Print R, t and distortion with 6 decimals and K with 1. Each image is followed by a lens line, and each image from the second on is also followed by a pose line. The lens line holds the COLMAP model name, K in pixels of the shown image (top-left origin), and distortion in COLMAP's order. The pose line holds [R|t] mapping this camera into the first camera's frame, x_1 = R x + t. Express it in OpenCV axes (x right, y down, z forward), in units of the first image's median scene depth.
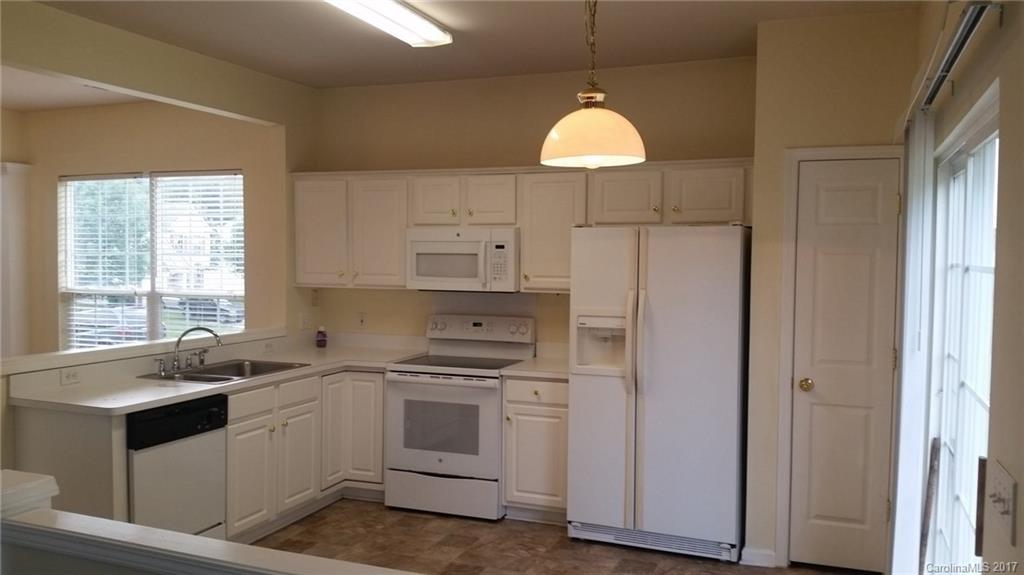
lens RADIAL K [[837.0, 0, 510.2], [0, 837.0, 298.2], [0, 0, 1]] dist [0.188282, -0.407982]
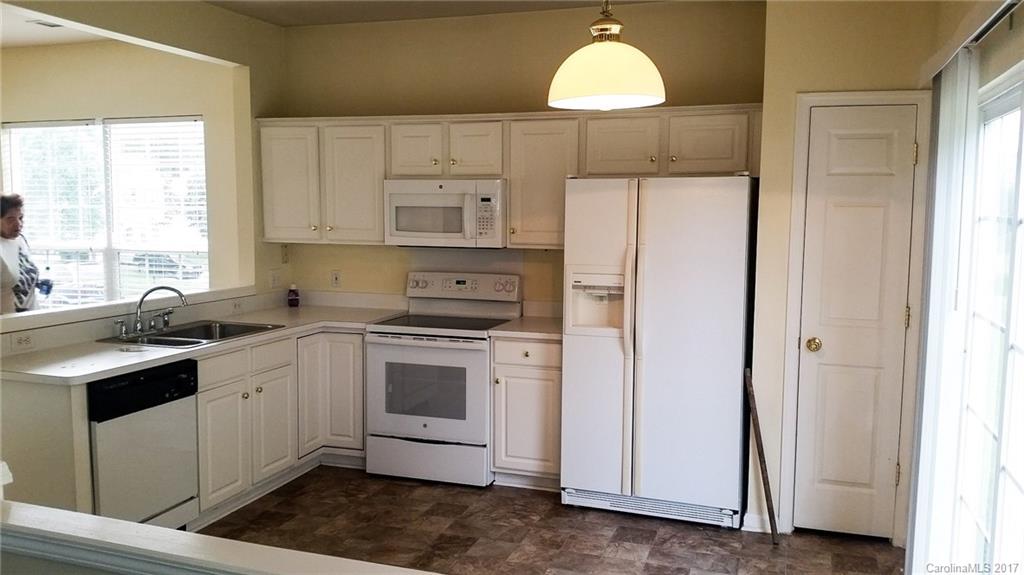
lens RADIAL K [[837.0, 0, 510.2], [0, 837.0, 298.2], [0, 0, 1]] dist [0.188282, -0.407982]
pose [[0.999005, -0.004952, 0.044315, -0.029518], [0.002578, 0.998566, 0.053469, -0.001431], [-0.044517, -0.053302, 0.997586, 0.059772]]
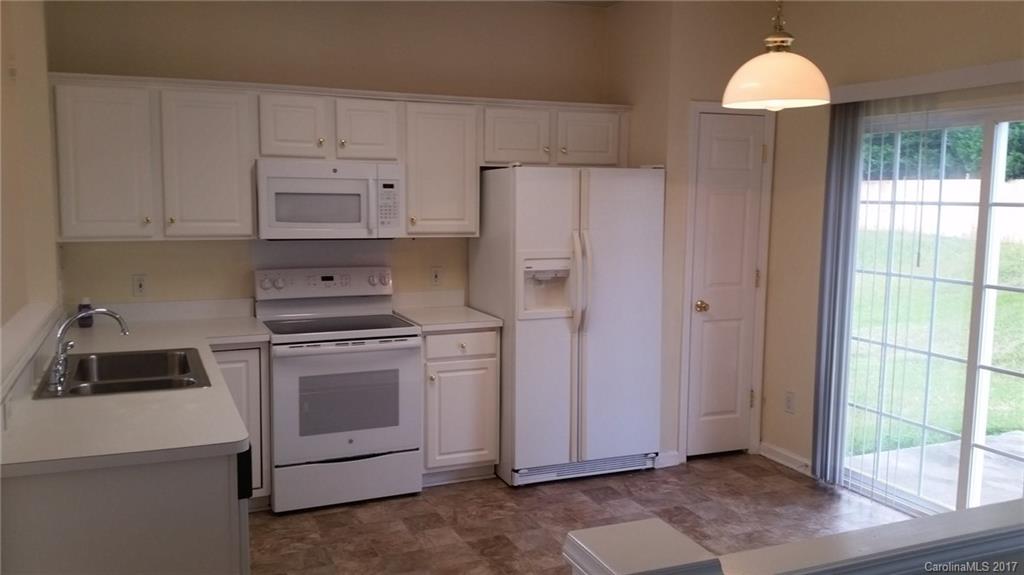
lens RADIAL K [[837.0, 0, 510.2], [0, 837.0, 298.2], [0, 0, 1]] dist [0.188282, -0.407982]
pose [[0.711550, -0.087146, 0.697210, -0.571549], [0.036521, 0.995525, 0.087161, -0.018257], [-0.701686, -0.036556, 0.711548, 0.306990]]
